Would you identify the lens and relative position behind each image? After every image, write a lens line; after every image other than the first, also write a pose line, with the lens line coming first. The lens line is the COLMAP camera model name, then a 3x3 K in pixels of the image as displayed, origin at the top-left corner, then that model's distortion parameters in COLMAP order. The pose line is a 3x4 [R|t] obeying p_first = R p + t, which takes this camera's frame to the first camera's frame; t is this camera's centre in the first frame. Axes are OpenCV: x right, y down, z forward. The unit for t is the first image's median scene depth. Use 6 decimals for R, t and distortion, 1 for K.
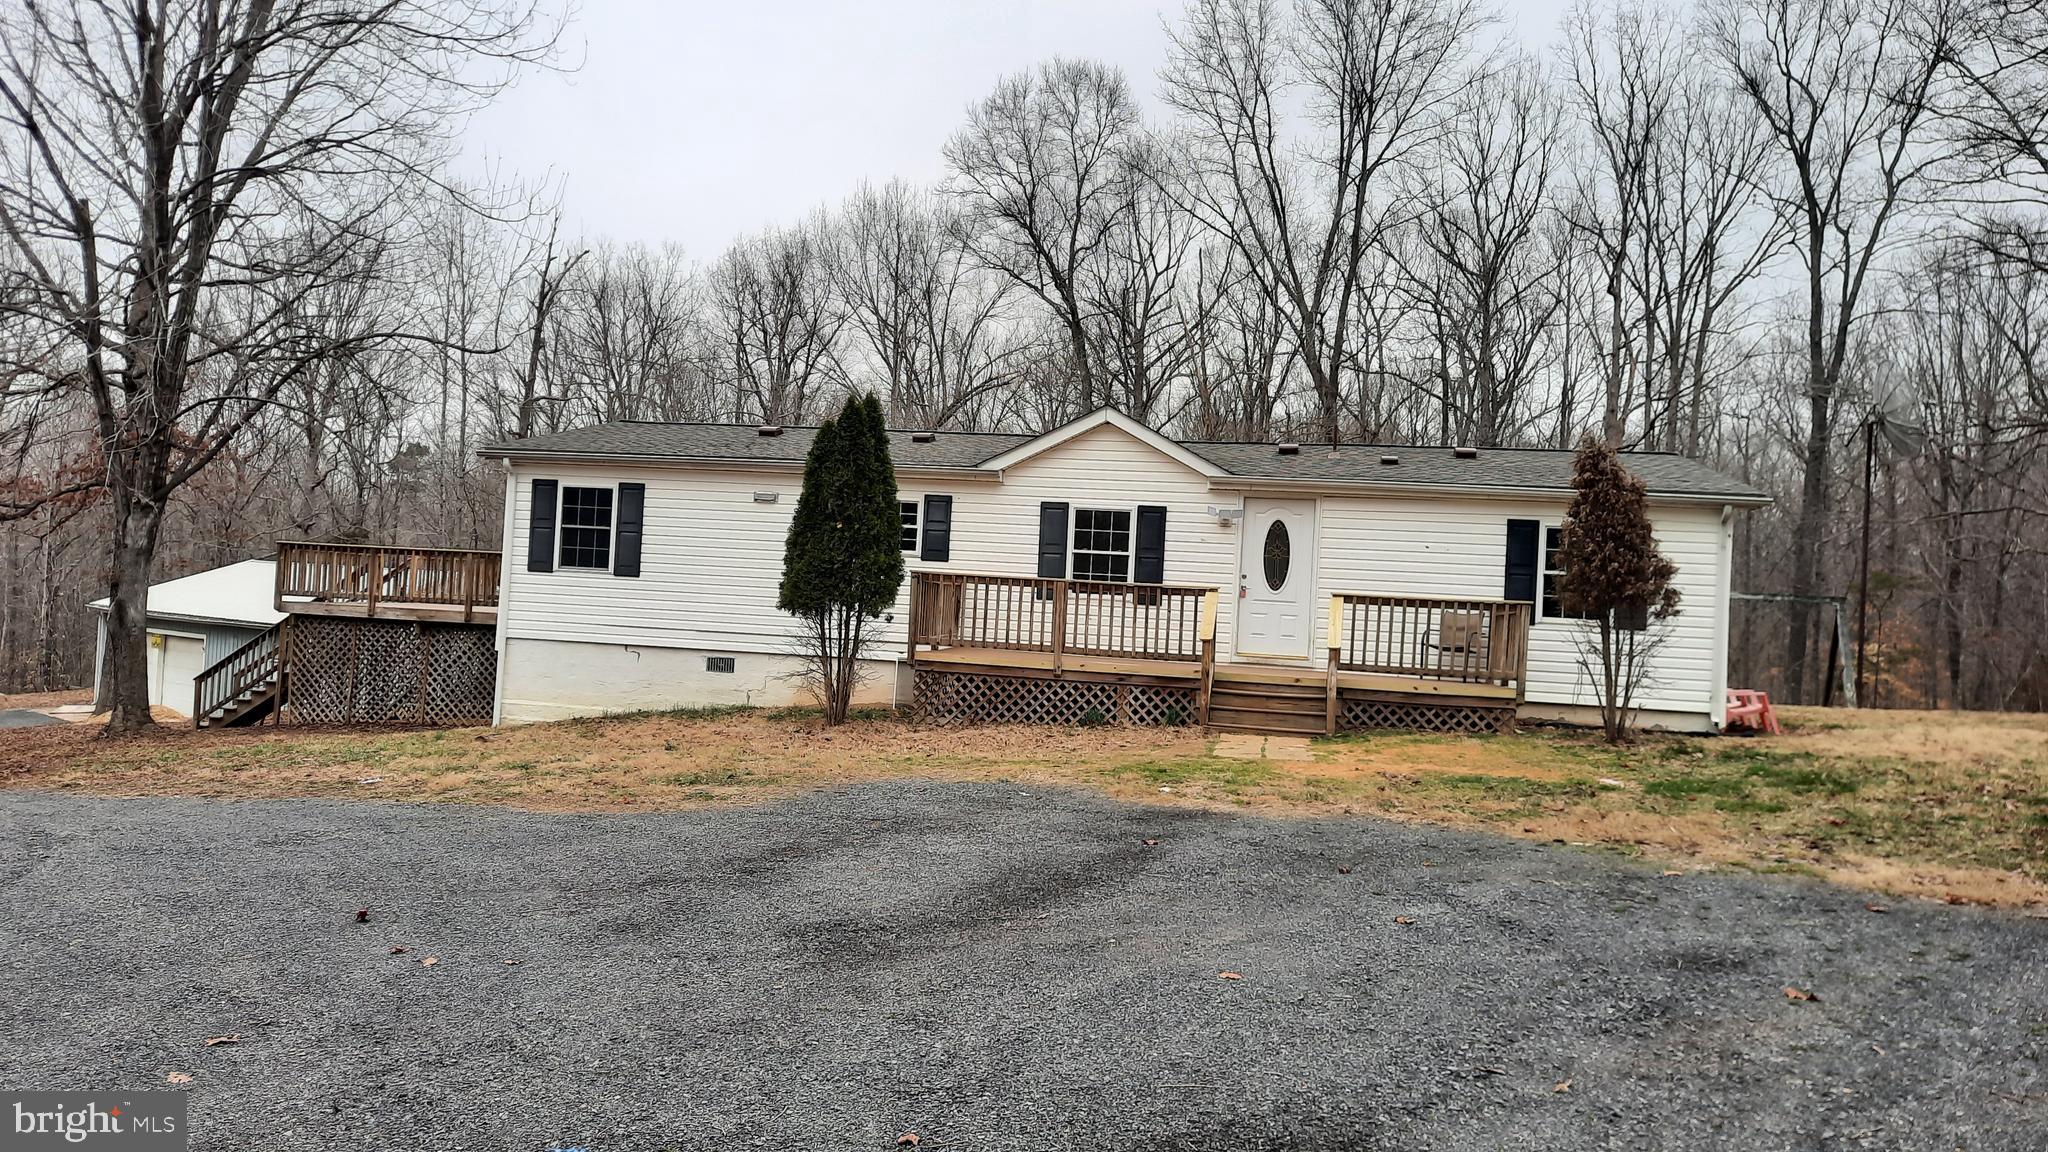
lens RADIAL K [[1433.0, 0, 1007.2], [0, 1433.0, 575.5], [0, 0, 1]] dist [0.047413, -0.000295]
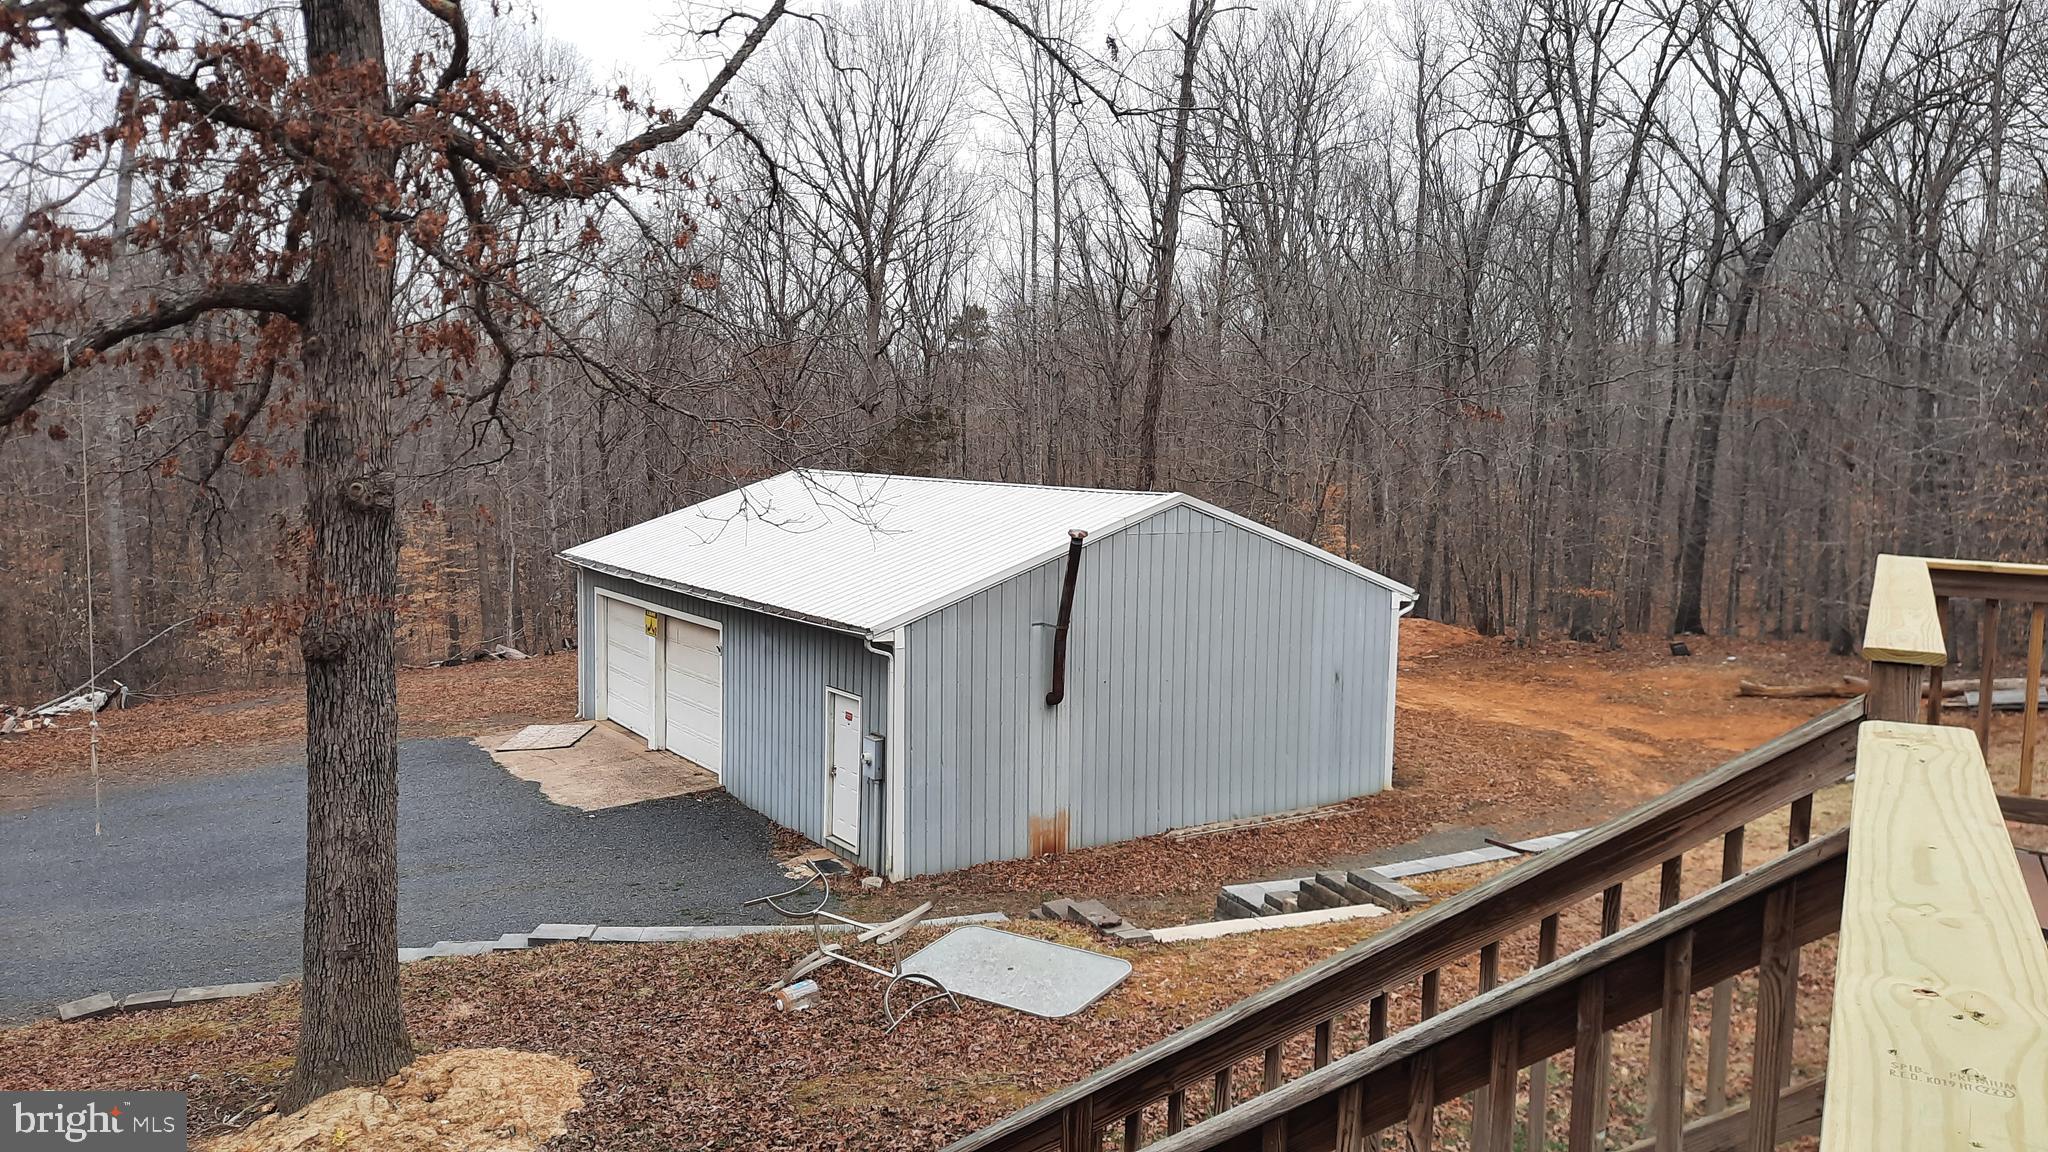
lens RADIAL K [[1496.3, 0, 1002.0], [0, 1496.3, 569.9], [0, 0, 1]] dist [0.007541, -0.054882]
pose [[0.934880, -0.005898, -0.354915, -0.601031], [0.037504, 0.995906, 0.082242, -0.045947], [0.352977, -0.090197, 0.931274, 1.216082]]
